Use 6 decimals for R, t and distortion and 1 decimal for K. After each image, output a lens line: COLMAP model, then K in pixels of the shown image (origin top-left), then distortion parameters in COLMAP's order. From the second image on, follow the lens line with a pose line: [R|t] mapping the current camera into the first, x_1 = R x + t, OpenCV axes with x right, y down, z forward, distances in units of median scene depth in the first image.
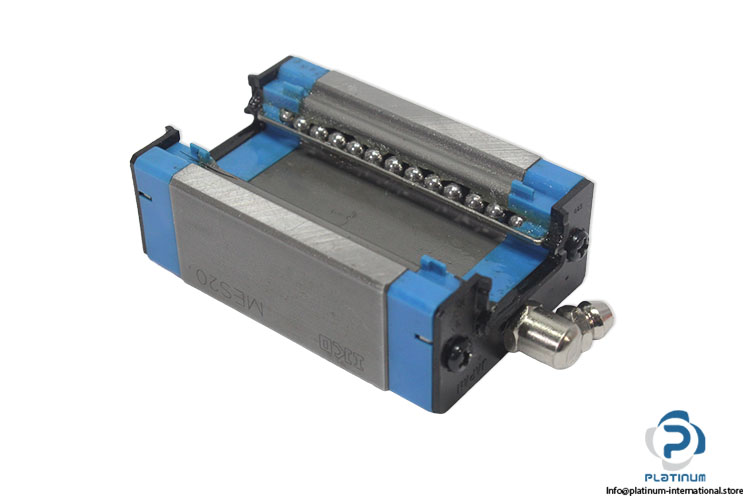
lens RADIAL K [[1590.8, 0, 375.2], [0, 1590.8, 250.0], [0, 0, 1]] dist [0.006886, 0.000000]
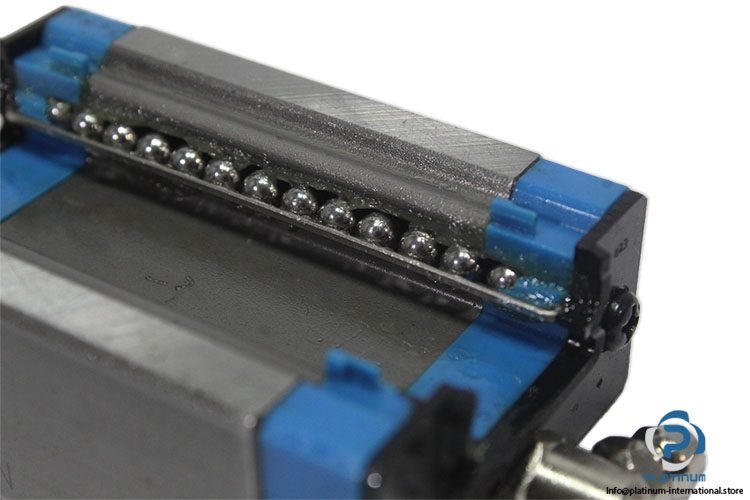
lens RADIAL K [[1924.6, 0, 375.9], [0, 1924.6, 251.2], [0, 0, 1]] dist [0.015676, 0.000000]
pose [[0.996531, -0.044350, 0.070425, 0.003925], [0.048247, 0.997340, -0.054629, 0.005246], [-0.067815, 0.057837, 0.996020, 0.368400]]
